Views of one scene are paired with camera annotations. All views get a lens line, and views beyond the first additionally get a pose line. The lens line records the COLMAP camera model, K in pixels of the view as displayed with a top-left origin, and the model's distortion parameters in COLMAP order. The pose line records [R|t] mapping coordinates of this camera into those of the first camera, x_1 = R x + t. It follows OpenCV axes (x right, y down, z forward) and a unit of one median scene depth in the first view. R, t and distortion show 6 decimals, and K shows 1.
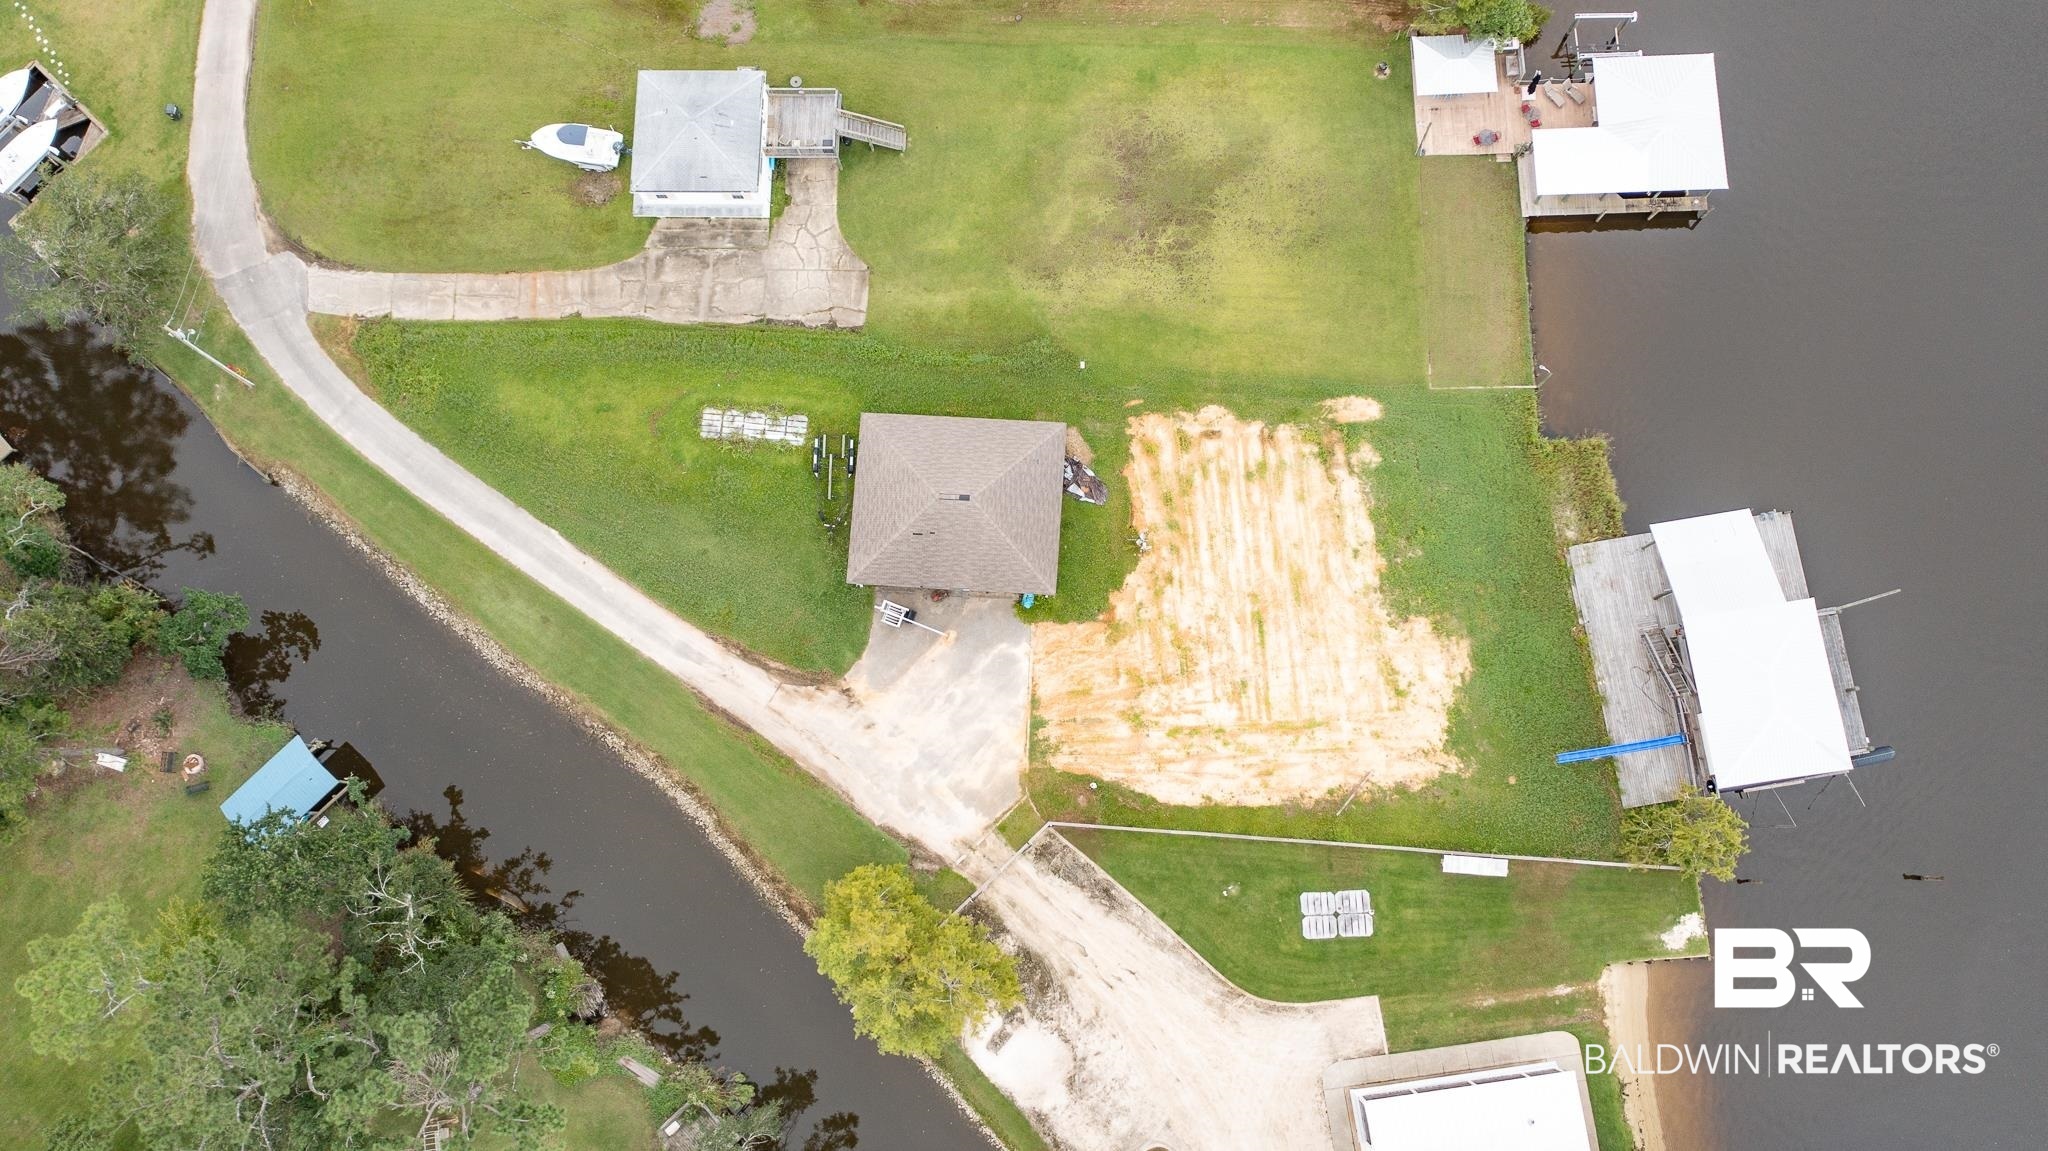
lens RADIAL K [[1637.5, 0, 1022.8], [0, 1637.5, 550.9], [0, 0, 1]] dist [-0.001225, 0.003254]
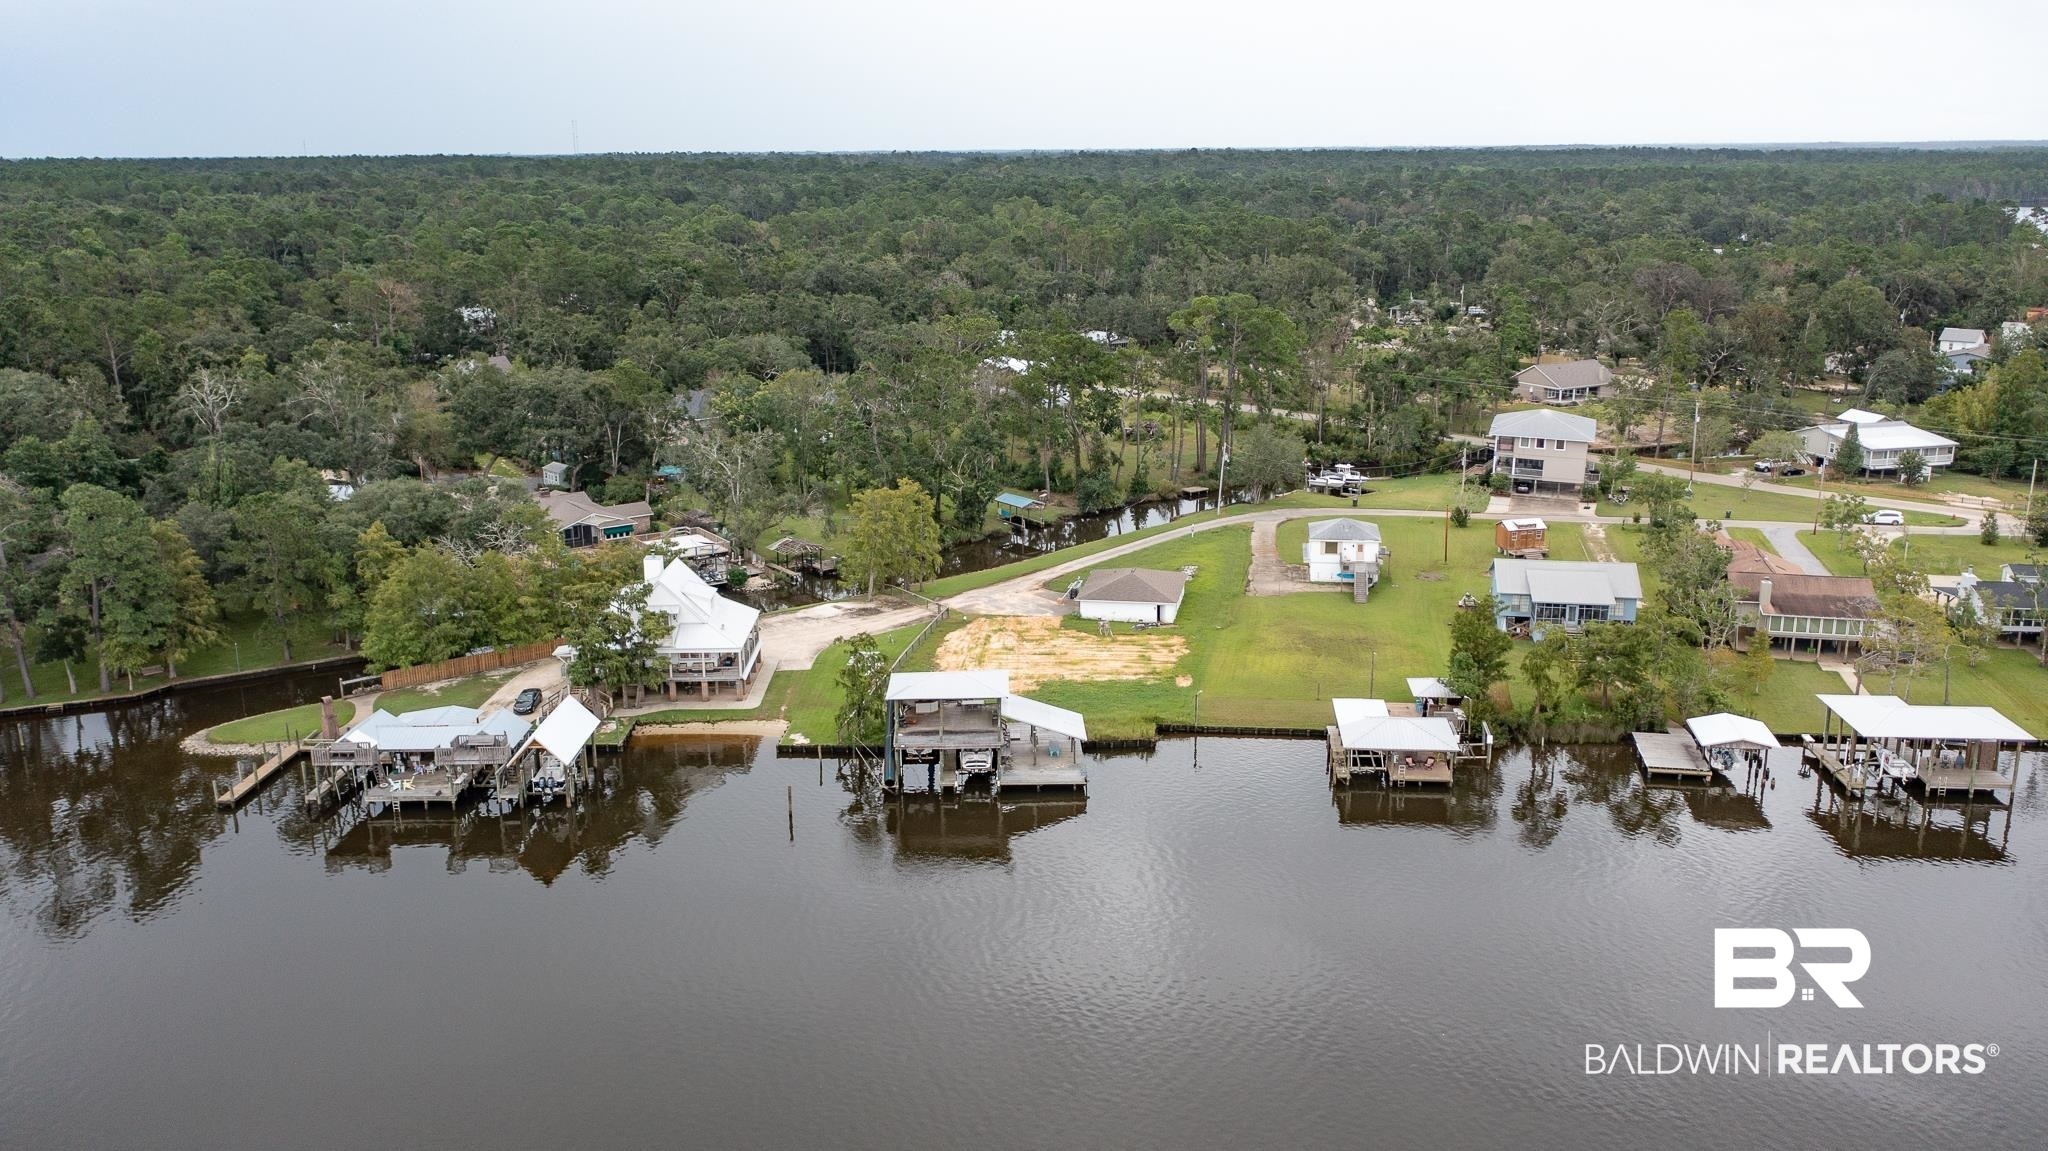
lens RADIAL K [[1637.5, 0, 1022.8], [0, 1637.5, 550.9], [0, 0, 1]] dist [-0.001225, 0.003254]
pose [[-0.126175, 0.279553, -0.951803, 1.615498], [-0.975251, 0.140655, 0.170595, -0.215727], [0.181566, 0.949772, 0.254888, 0.486311]]
